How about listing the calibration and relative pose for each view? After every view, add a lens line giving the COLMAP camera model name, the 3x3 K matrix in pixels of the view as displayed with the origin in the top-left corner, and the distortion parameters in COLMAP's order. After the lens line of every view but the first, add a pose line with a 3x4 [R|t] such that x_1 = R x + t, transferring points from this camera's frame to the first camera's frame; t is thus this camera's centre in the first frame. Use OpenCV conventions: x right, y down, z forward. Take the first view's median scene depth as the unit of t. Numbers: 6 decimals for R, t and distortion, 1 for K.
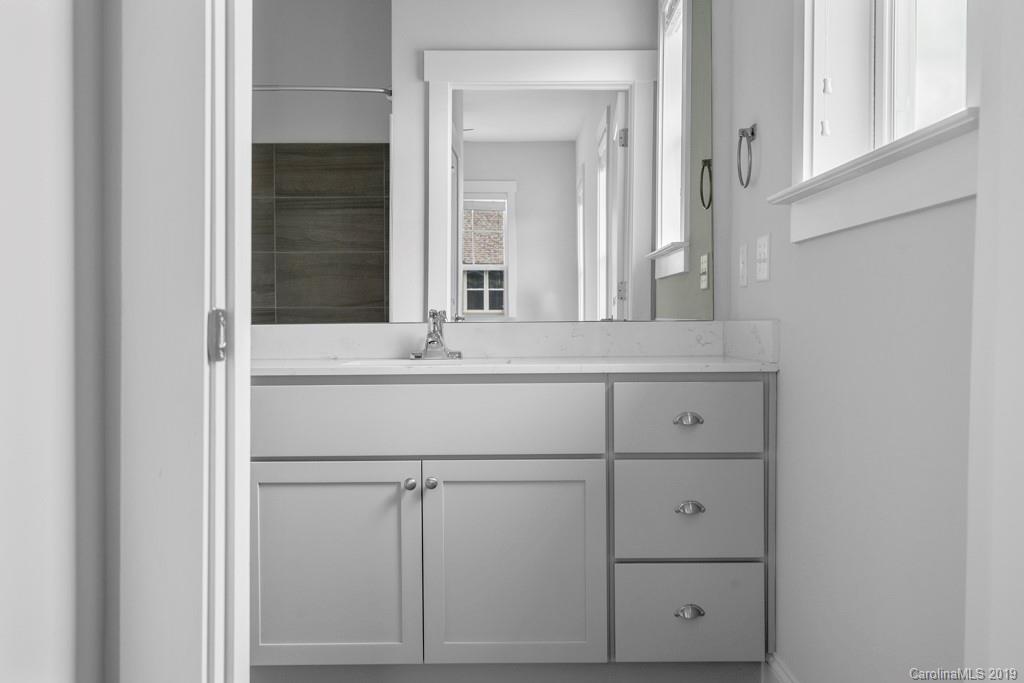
lens RADIAL K [[1083.7, 0, 515.3], [0, 1083.7, 339.3], [0, 0, 1]] dist [-0.009377, 0.000000]
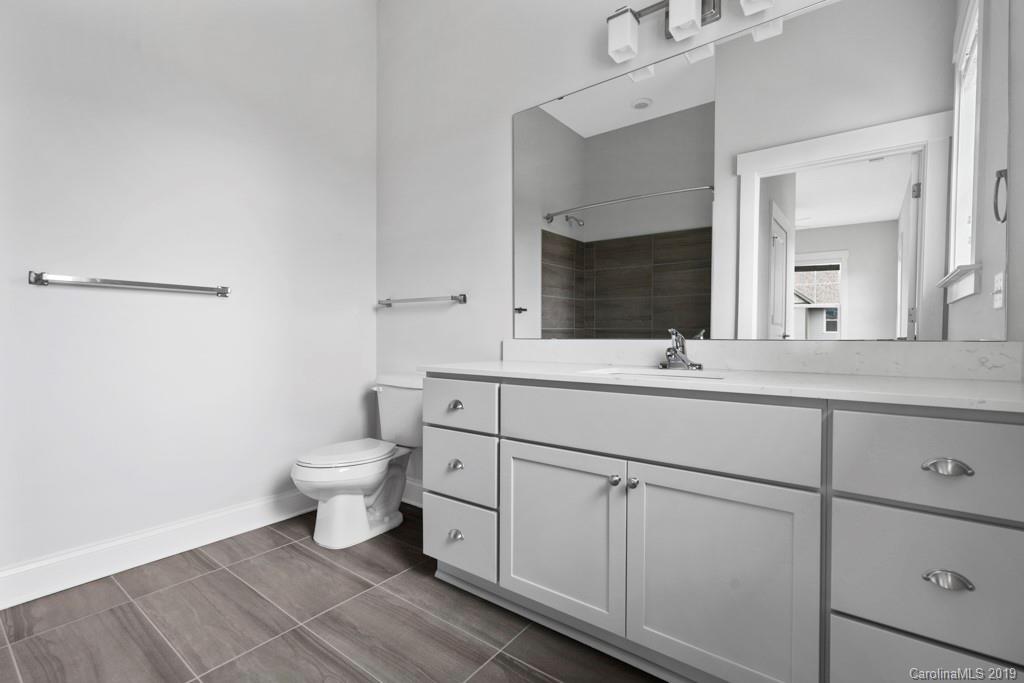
lens RADIAL K [[465.2, 0, 509.9], [0, 465.2, 341.1], [0, 0, 1]] dist [-0.008425, 0.002394]
pose [[0.784003, 0.015323, -0.620567, 0.090039], [-0.019960, 0.999801, -0.000530, -0.008399], [0.620436, 0.012802, 0.784153, 0.411893]]
